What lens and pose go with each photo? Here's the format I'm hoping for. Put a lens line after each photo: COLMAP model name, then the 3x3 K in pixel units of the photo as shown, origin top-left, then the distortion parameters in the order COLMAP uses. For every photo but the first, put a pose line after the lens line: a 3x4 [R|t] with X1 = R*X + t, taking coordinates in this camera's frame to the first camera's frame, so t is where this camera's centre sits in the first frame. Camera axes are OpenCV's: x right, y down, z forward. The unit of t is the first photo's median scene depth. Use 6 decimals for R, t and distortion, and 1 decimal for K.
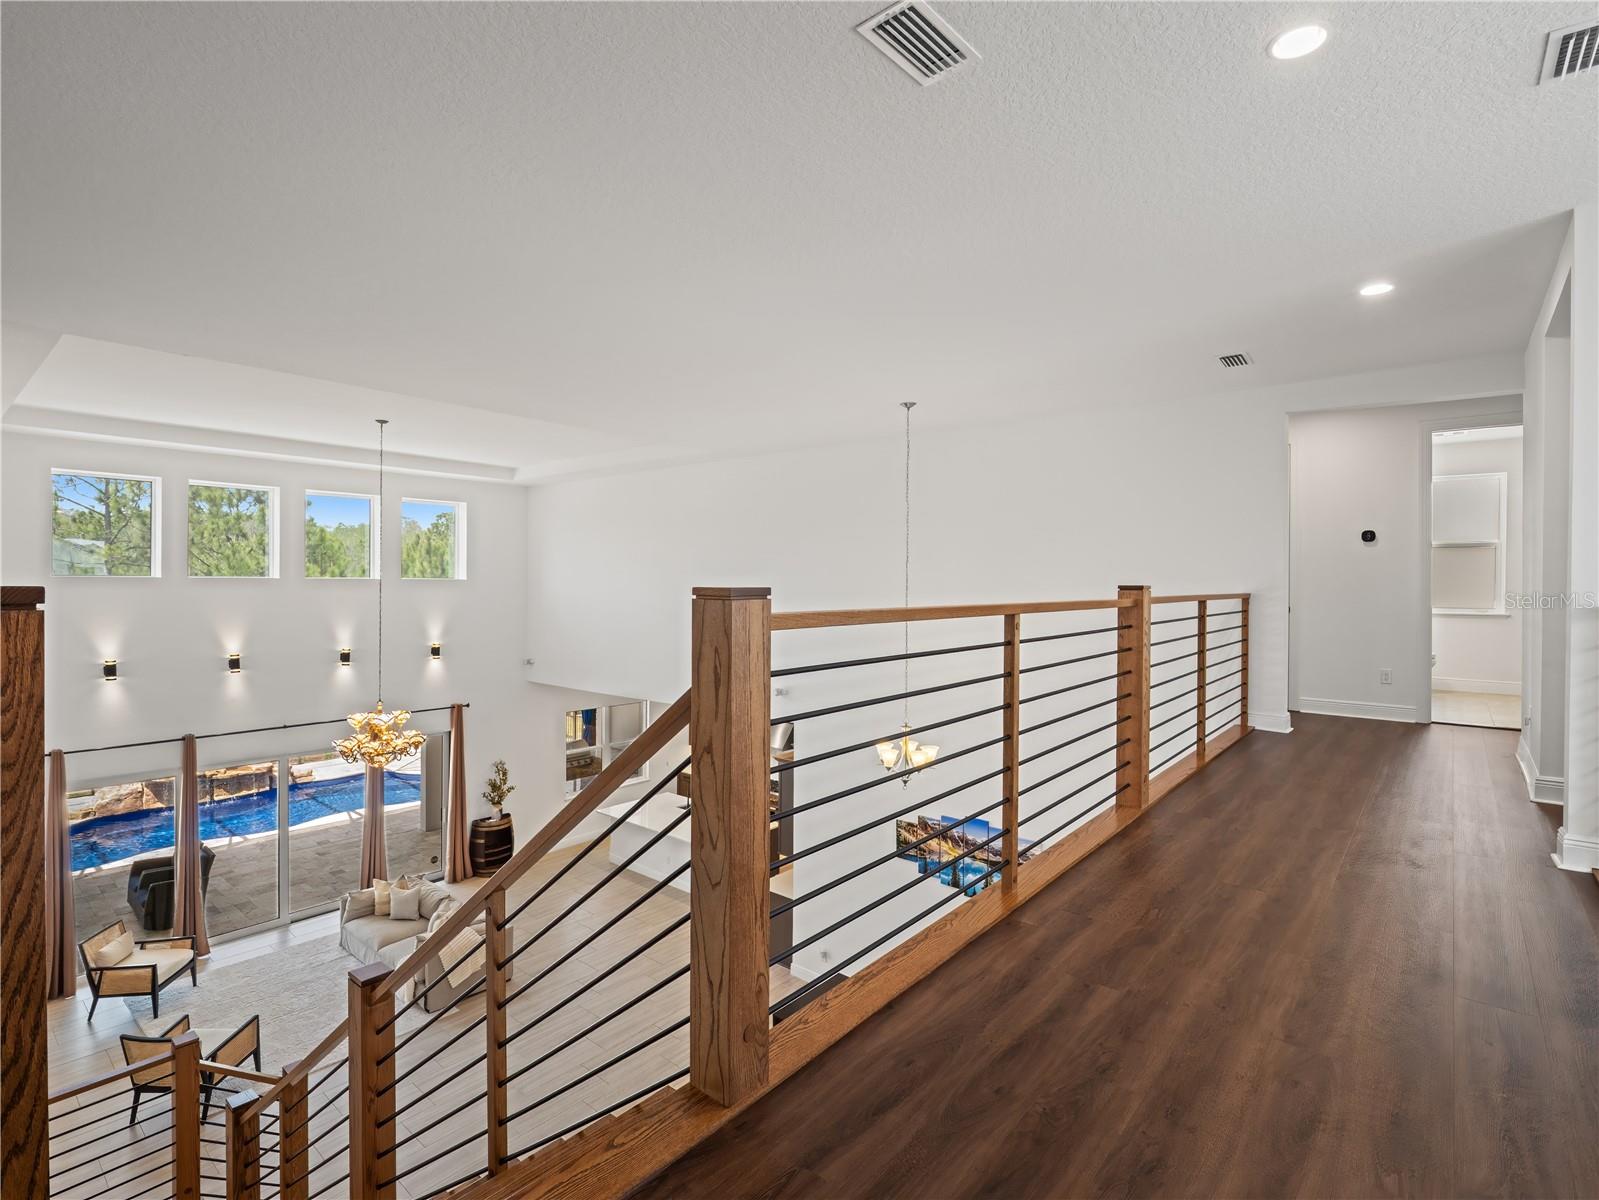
lens RADIAL K [[777.7, 0, 806.8], [0, 777.7, 587.4], [0, 0, 1]] dist [-0.023018, 0.002262]
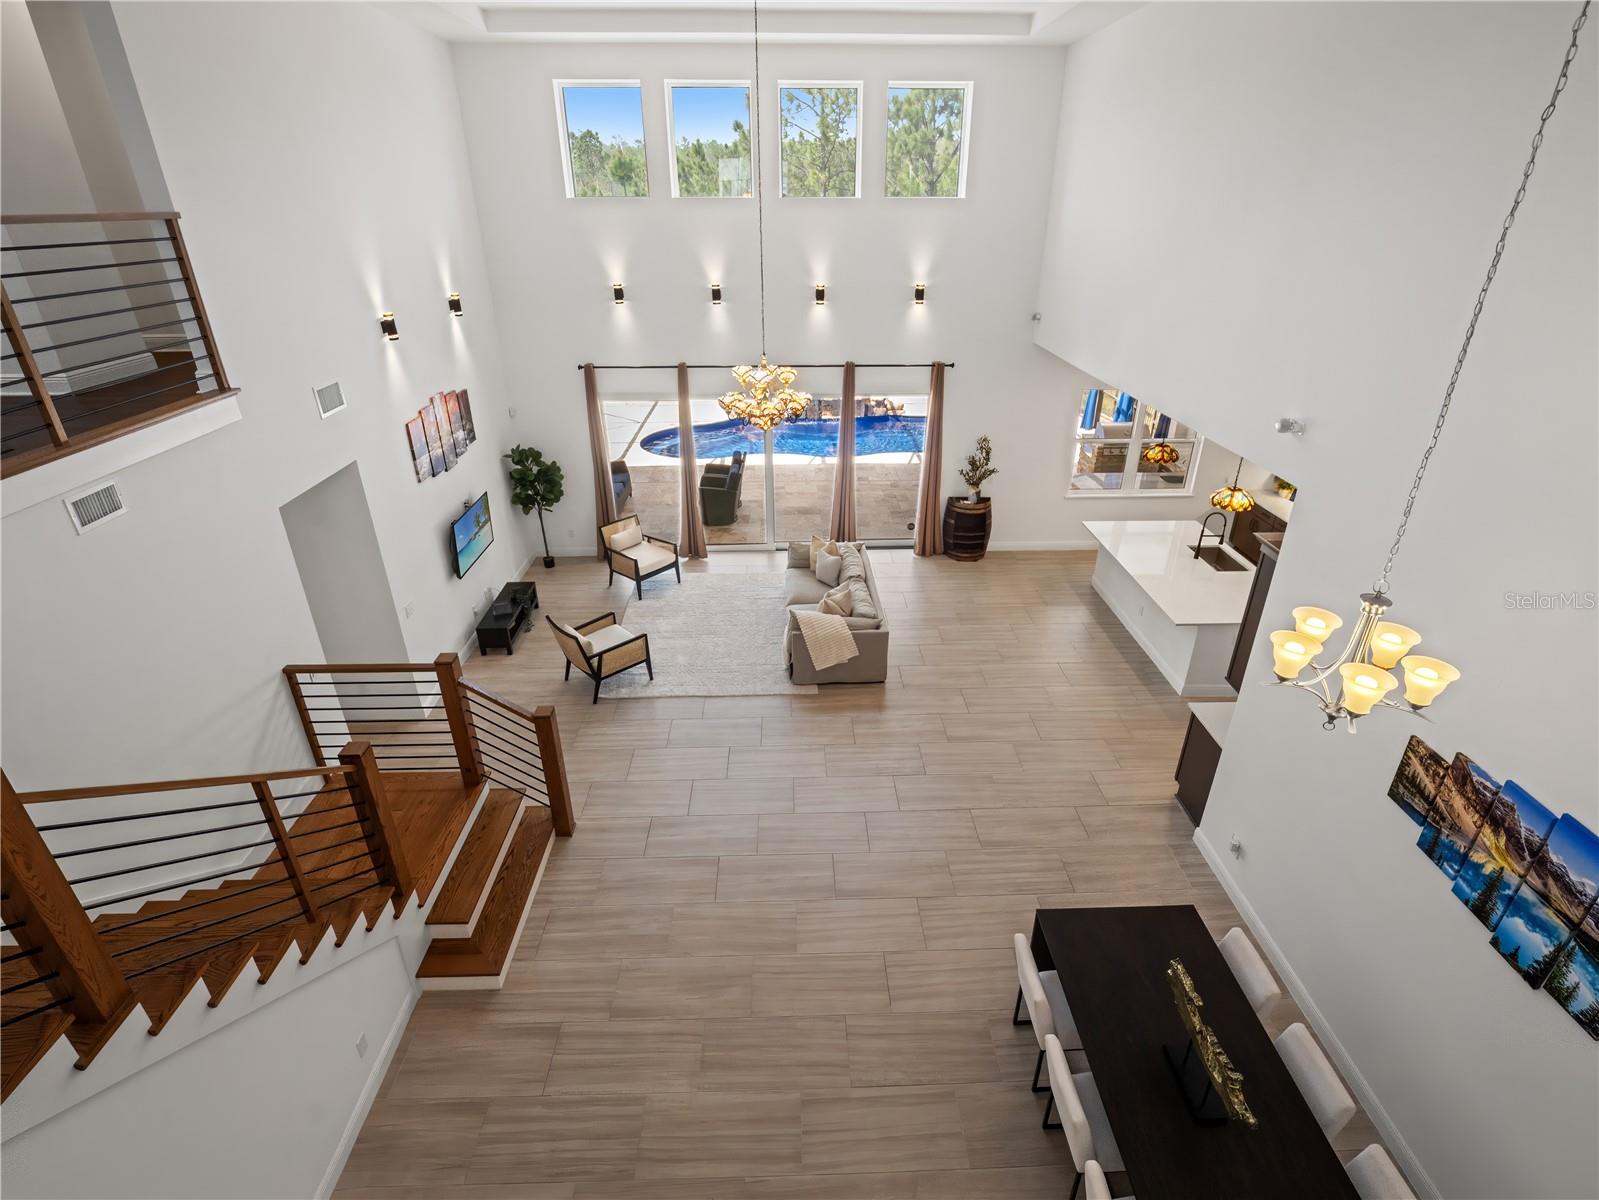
lens RADIAL K [[777.7, 0, 809.6], [0, 777.7, 598.2], [0, 0, 1]] dist [-0.023018, 0.002262]
pose [[0.665913, 0.333163, -0.667504, 0.108652], [-0.002880, 0.895884, 0.444278, 0.005284], [0.746024, -0.293928, 0.597541, 0.311888]]
